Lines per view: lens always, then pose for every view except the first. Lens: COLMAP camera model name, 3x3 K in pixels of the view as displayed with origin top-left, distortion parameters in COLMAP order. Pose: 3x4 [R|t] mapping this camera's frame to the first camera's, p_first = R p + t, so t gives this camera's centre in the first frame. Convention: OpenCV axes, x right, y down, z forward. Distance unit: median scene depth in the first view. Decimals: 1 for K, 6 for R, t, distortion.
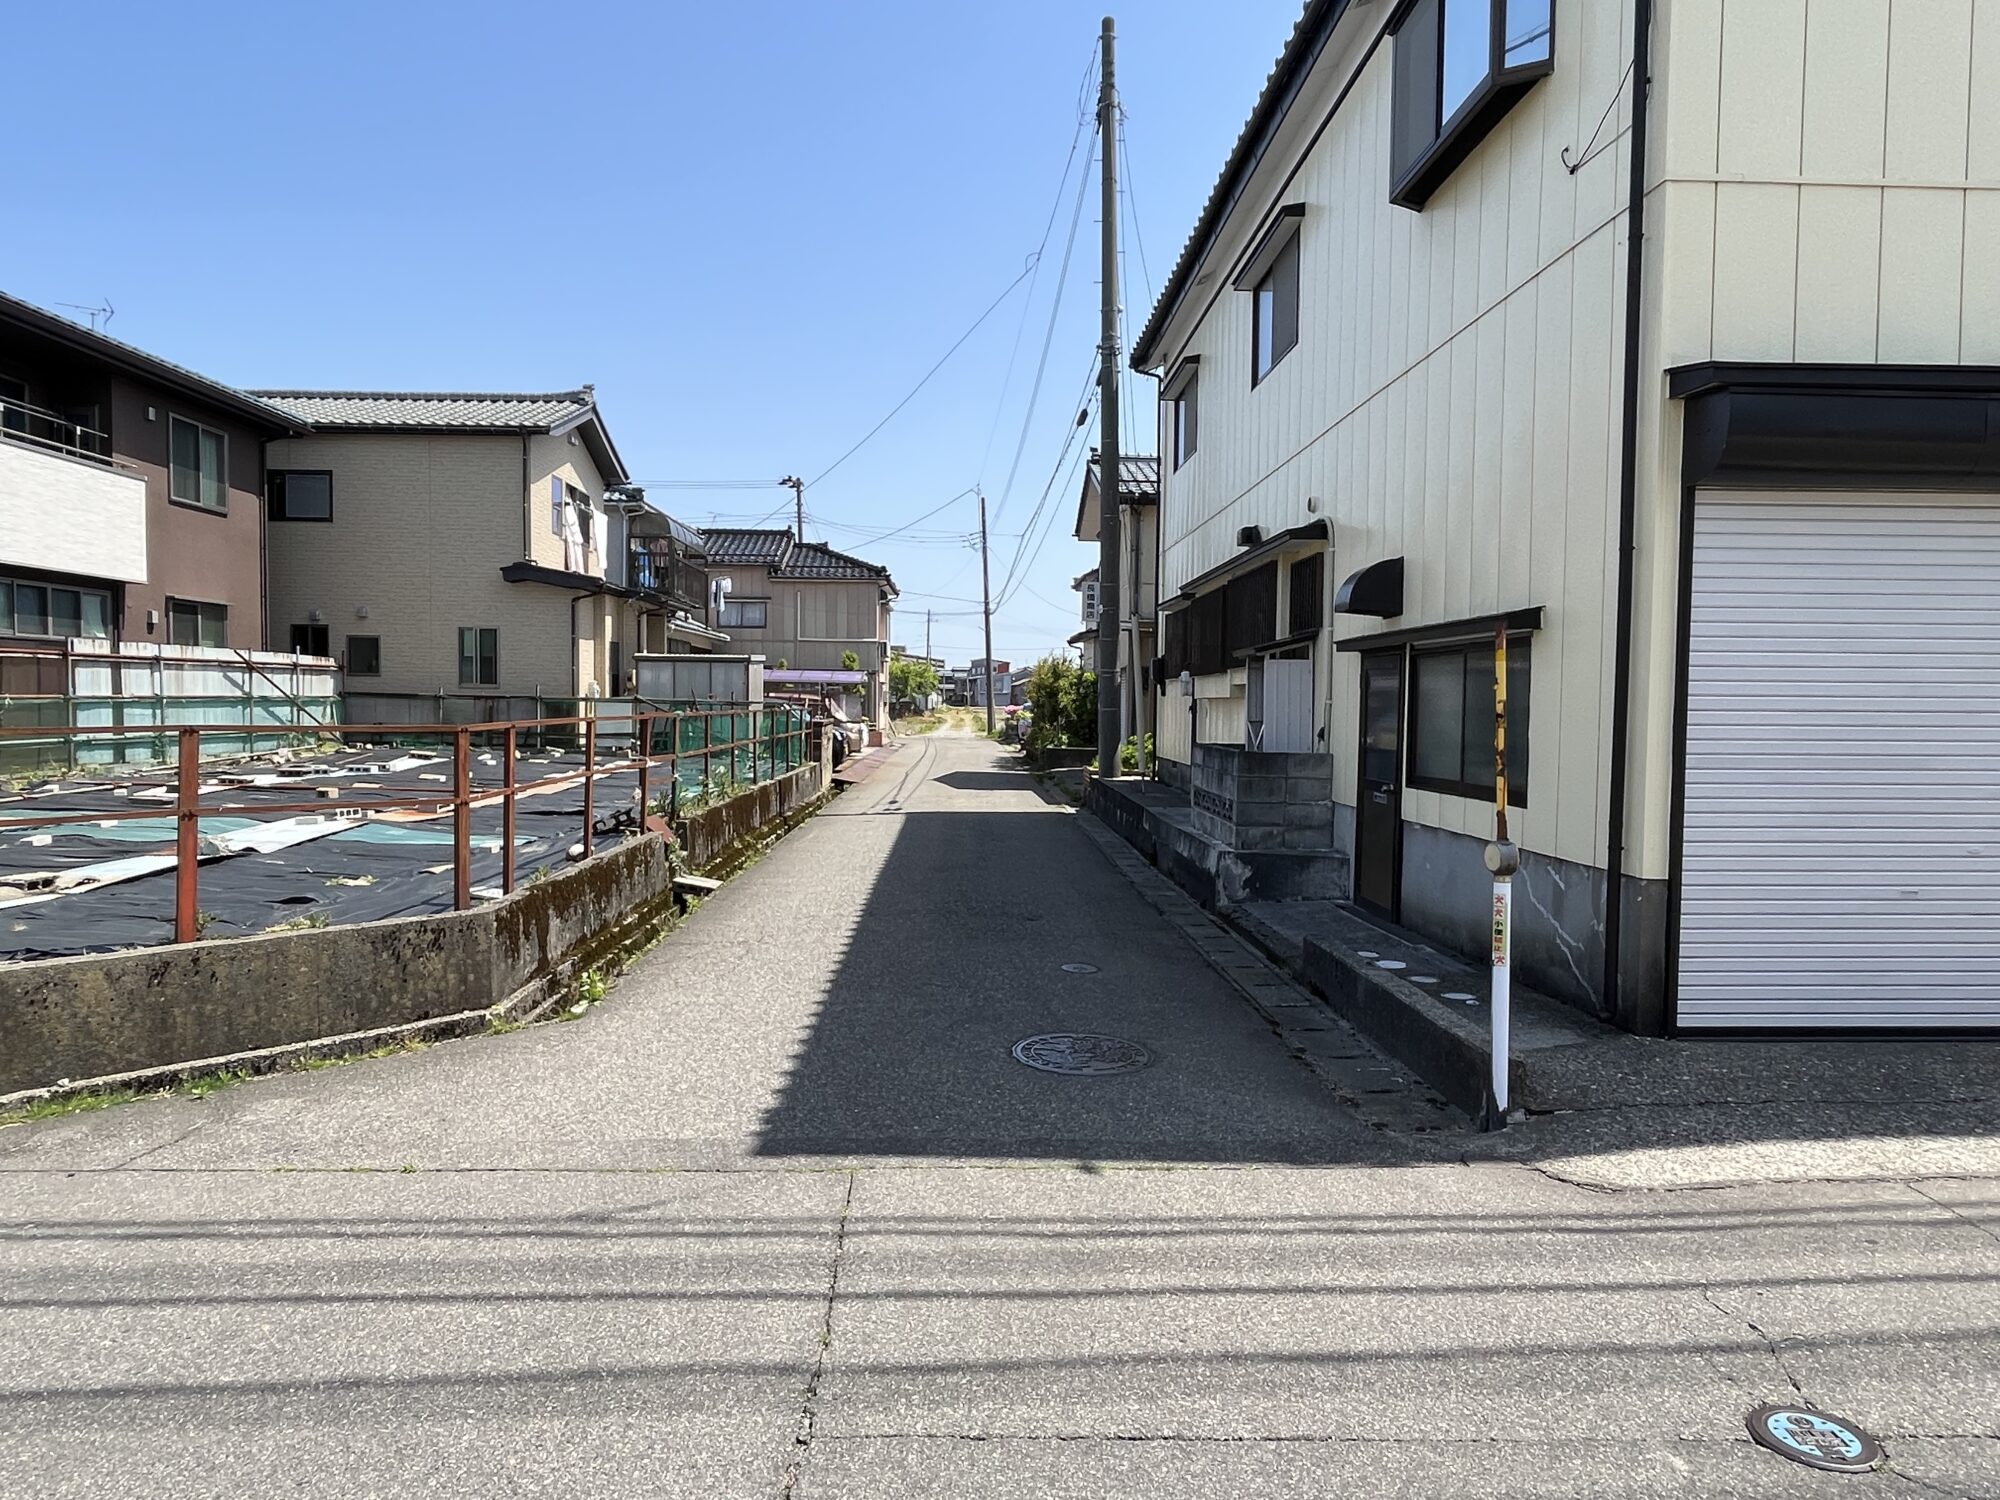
lens RADIAL K [[1202.5, 0, 979.8], [0, 1202.5, 754.2], [0, 0, 1]] dist [0.000731, -0.003152]
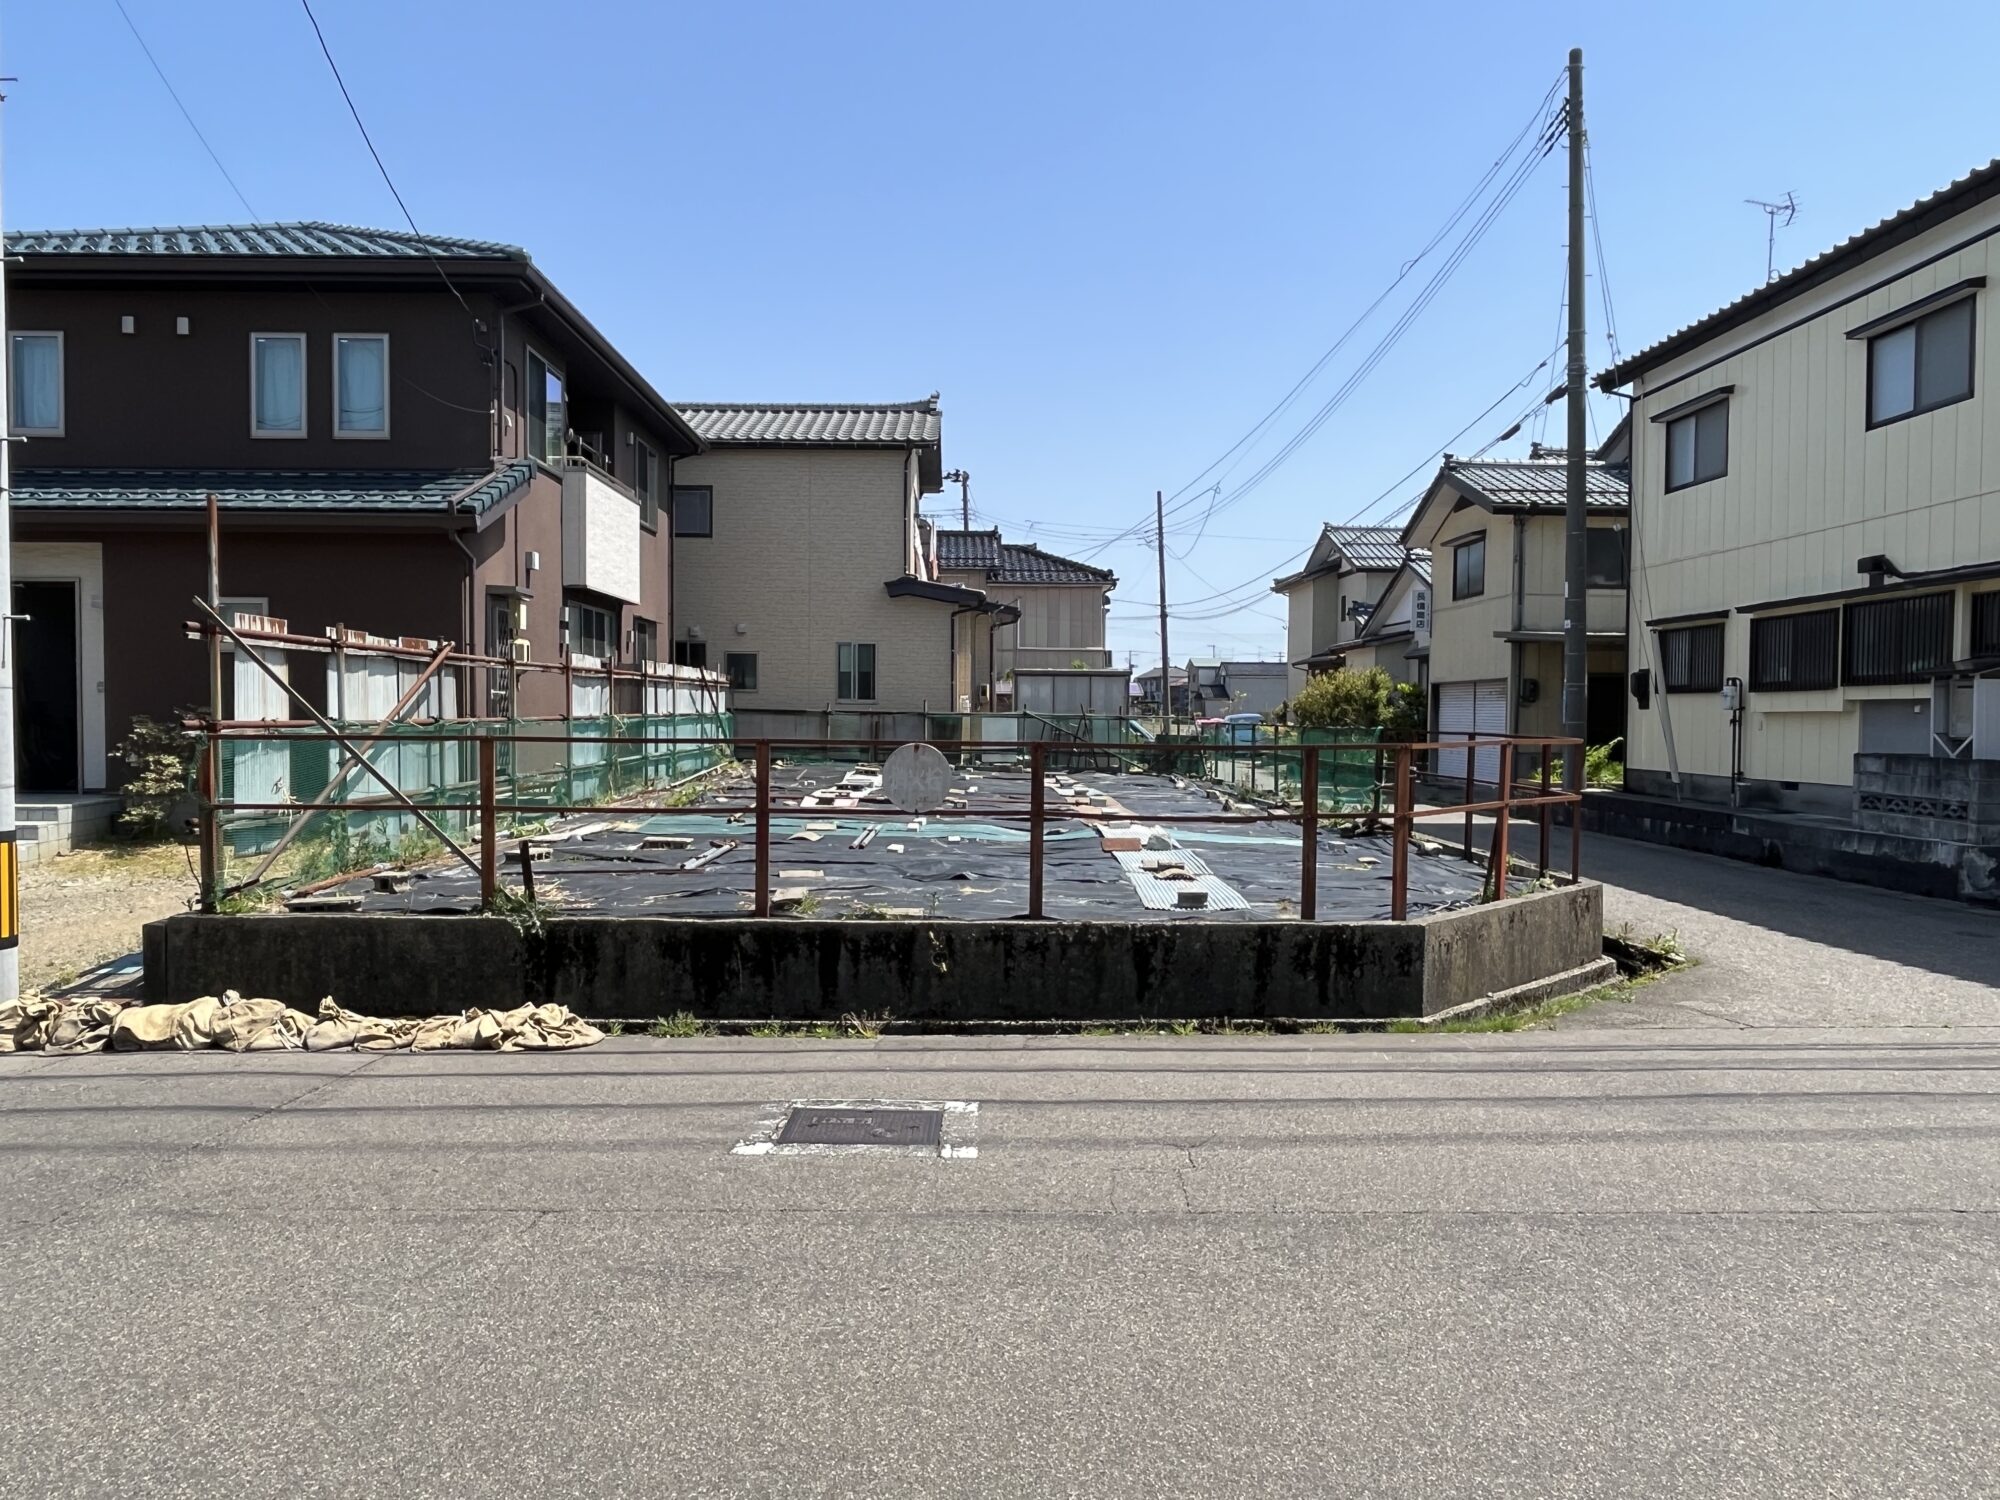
lens RADIAL K [[1389.7, 0, 984.7], [0, 1389.7, 763.2], [0, 0, 1]] dist [-0.008317, 0.011732]
pose [[0.999963, -0.004770, -0.007140, -0.422153], [0.004717, 0.999962, -0.007387, 0.003794], [0.007175, 0.007353, 0.999947, -0.197445]]
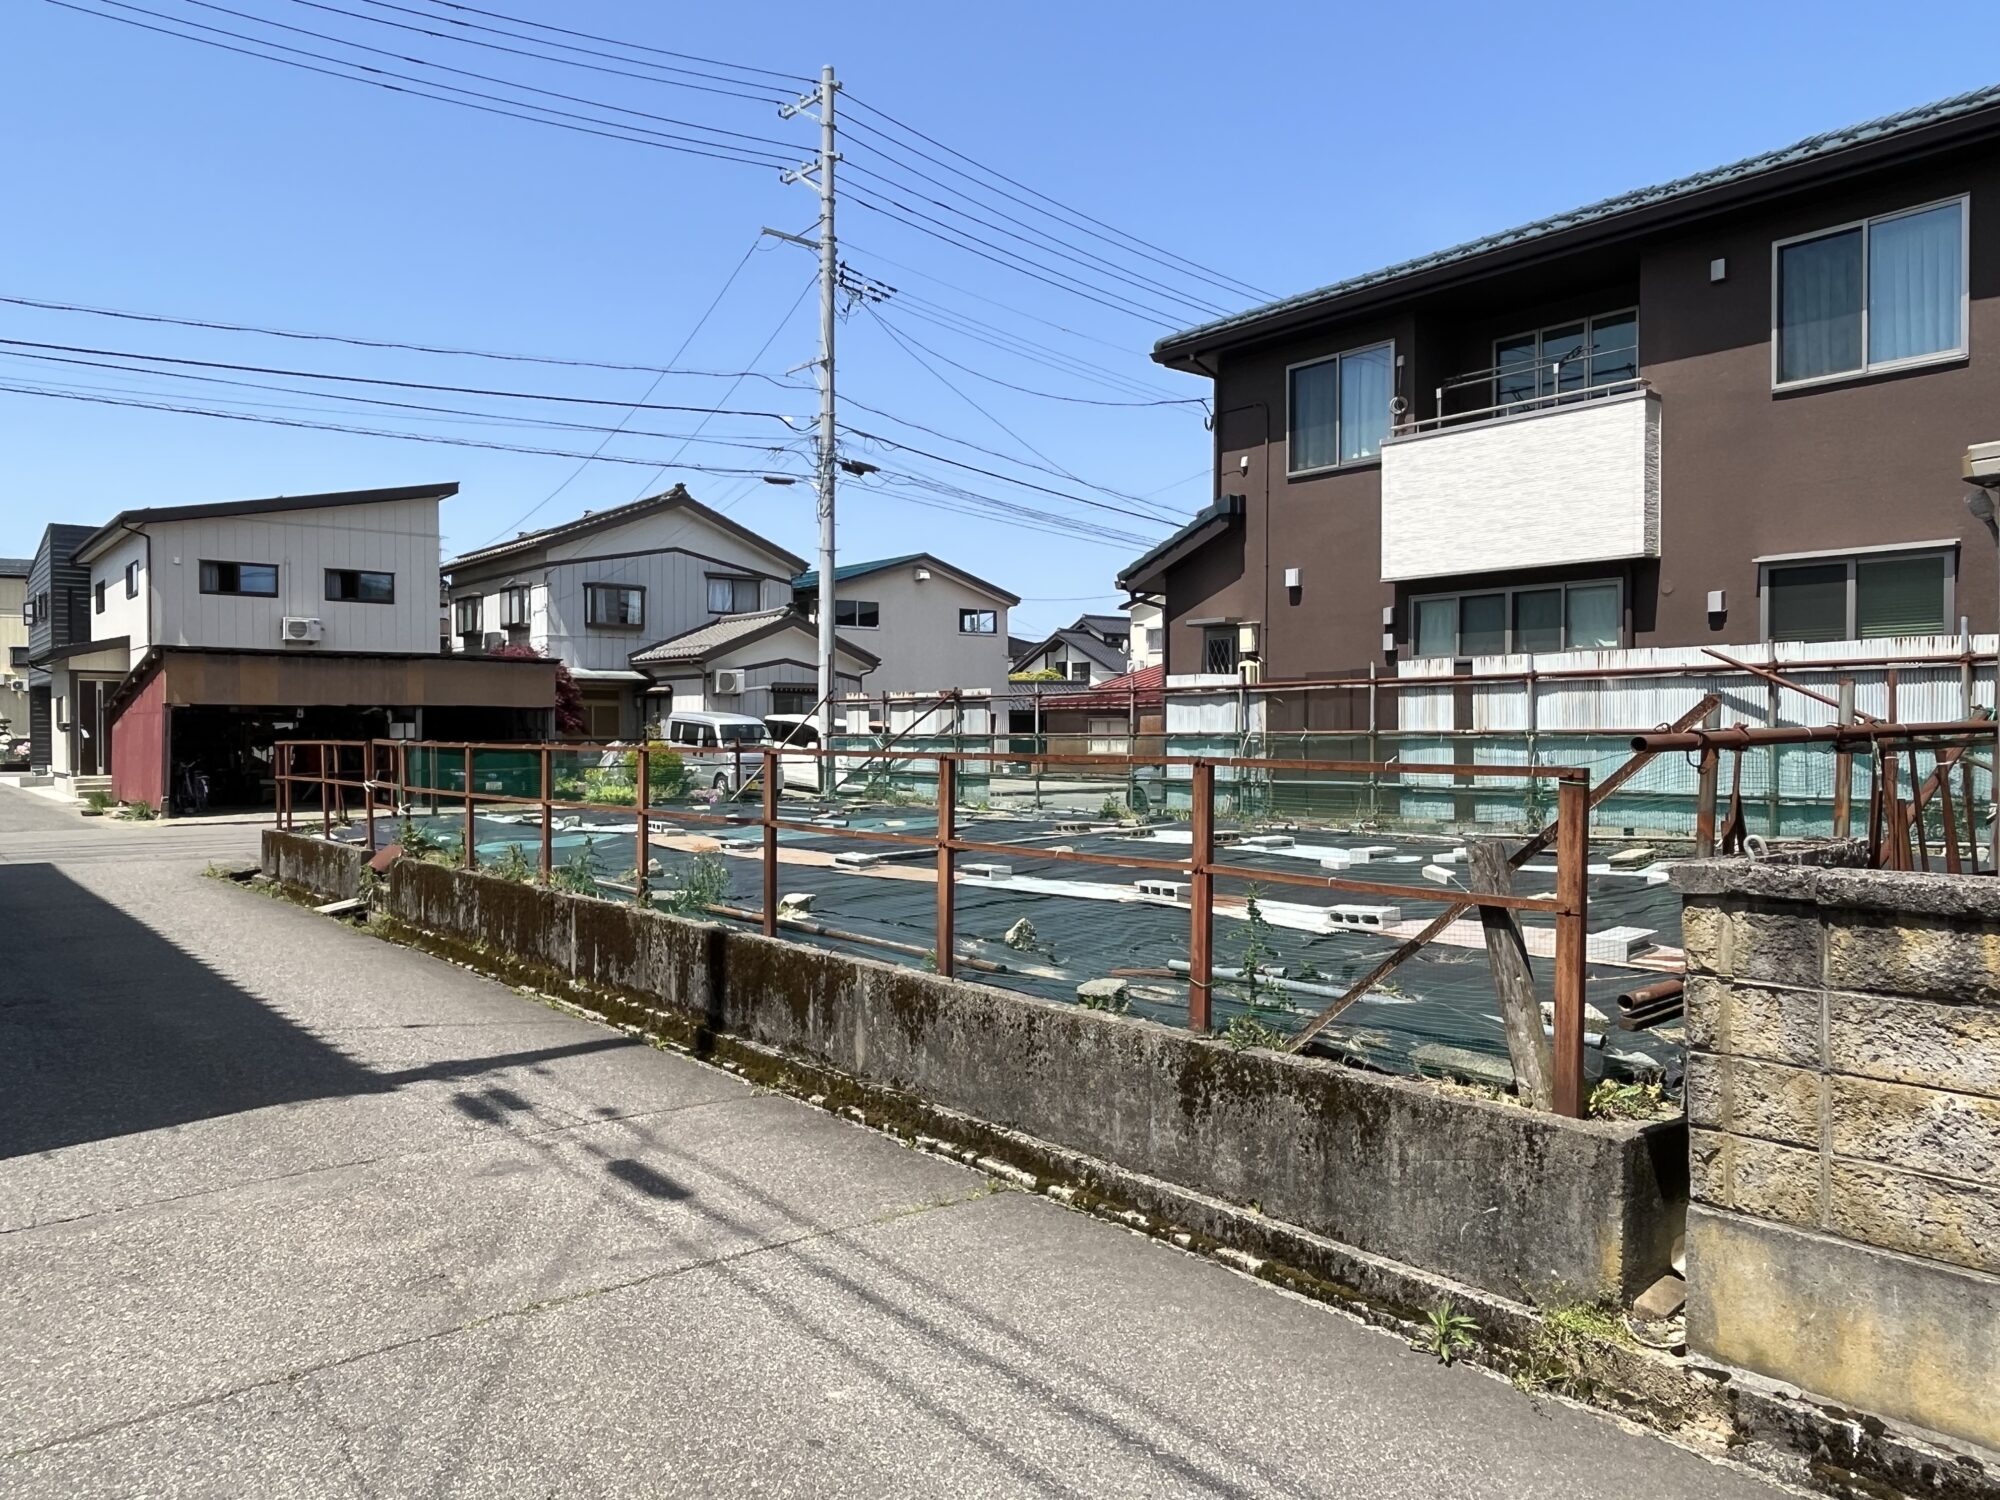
lens RADIAL K [[1389.7, 0, 994.5], [0, 1389.7, 753.4], [0, 0, 1]] dist [-0.008317, 0.011732]
pose [[-0.780950, -0.000768, -0.624593, 0.043780], [-0.034937, 0.998487, 0.042455, -0.060680], [0.623616, 0.054977, -0.779795, 1.478644]]
